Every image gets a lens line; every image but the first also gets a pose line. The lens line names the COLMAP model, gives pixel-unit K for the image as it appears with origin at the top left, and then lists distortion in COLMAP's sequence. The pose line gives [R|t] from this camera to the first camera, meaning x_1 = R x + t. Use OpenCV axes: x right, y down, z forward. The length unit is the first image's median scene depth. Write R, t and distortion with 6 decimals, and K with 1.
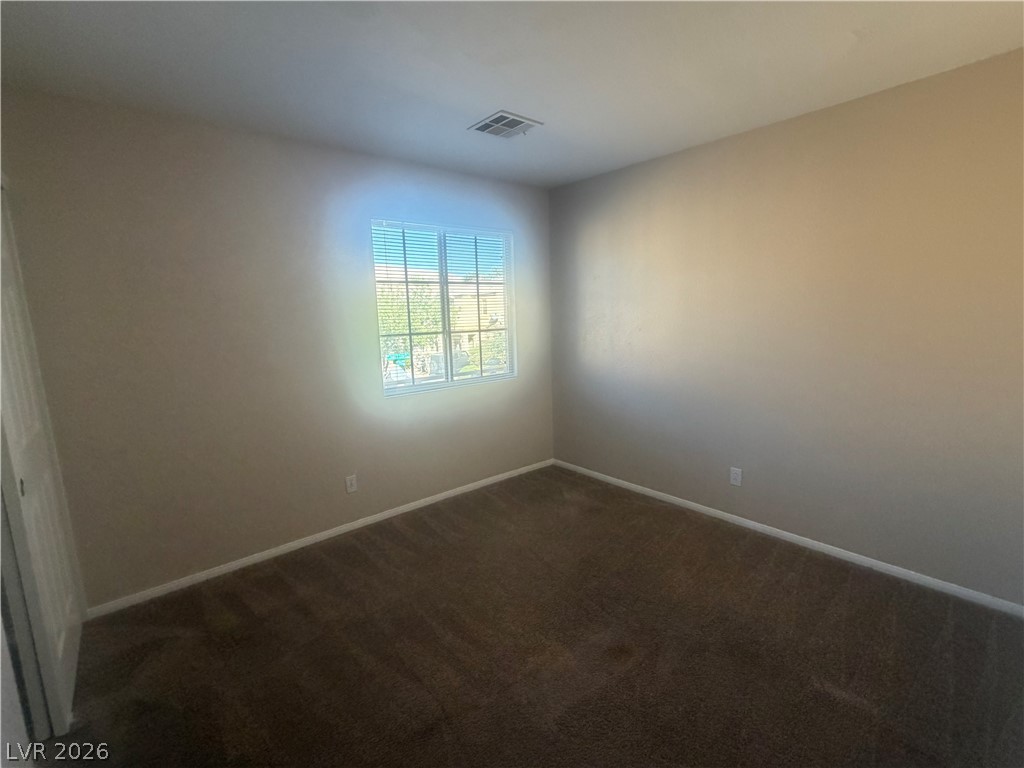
lens RADIAL K [[468.9, 0, 509.6], [0, 468.9, 382.4], [0, 0, 1]] dist [0.004408, 0.000299]
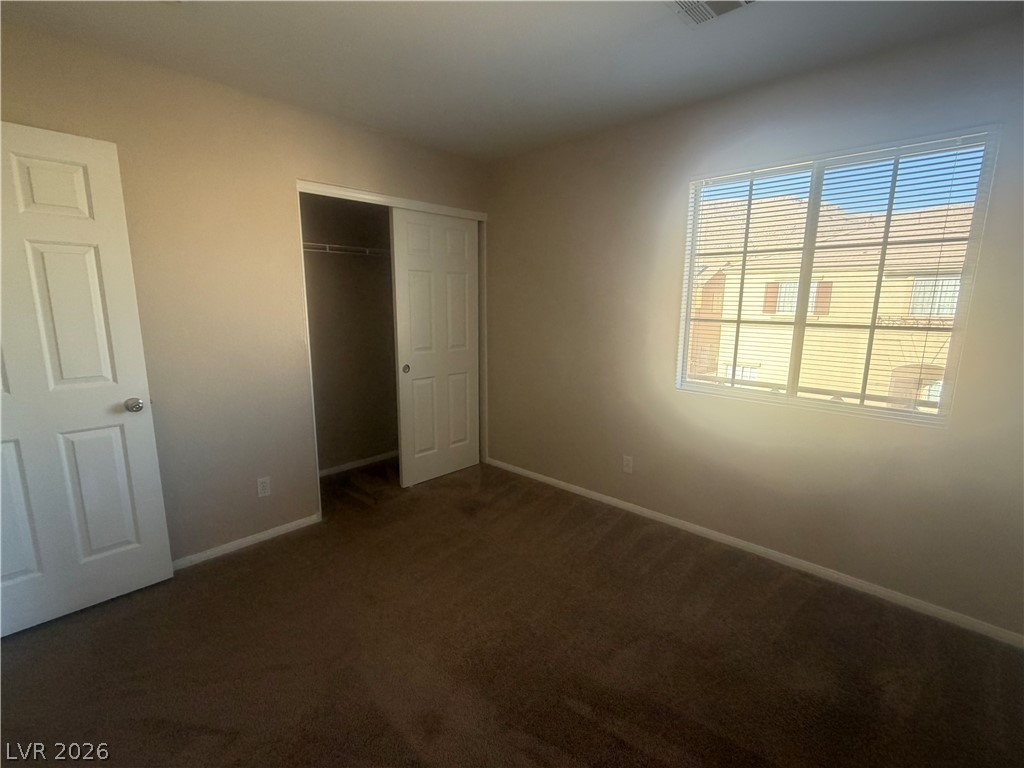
lens RADIAL K [[468.9, 0, 511.3], [0, 468.9, 385.4], [0, 0, 1]] dist [0.004408, 0.000299]
pose [[0.099897, 0.210907, -0.972388, 0.567840], [-0.162959, 0.967549, 0.193116, -0.097009], [0.981563, 0.139167, 0.131024, 0.600957]]
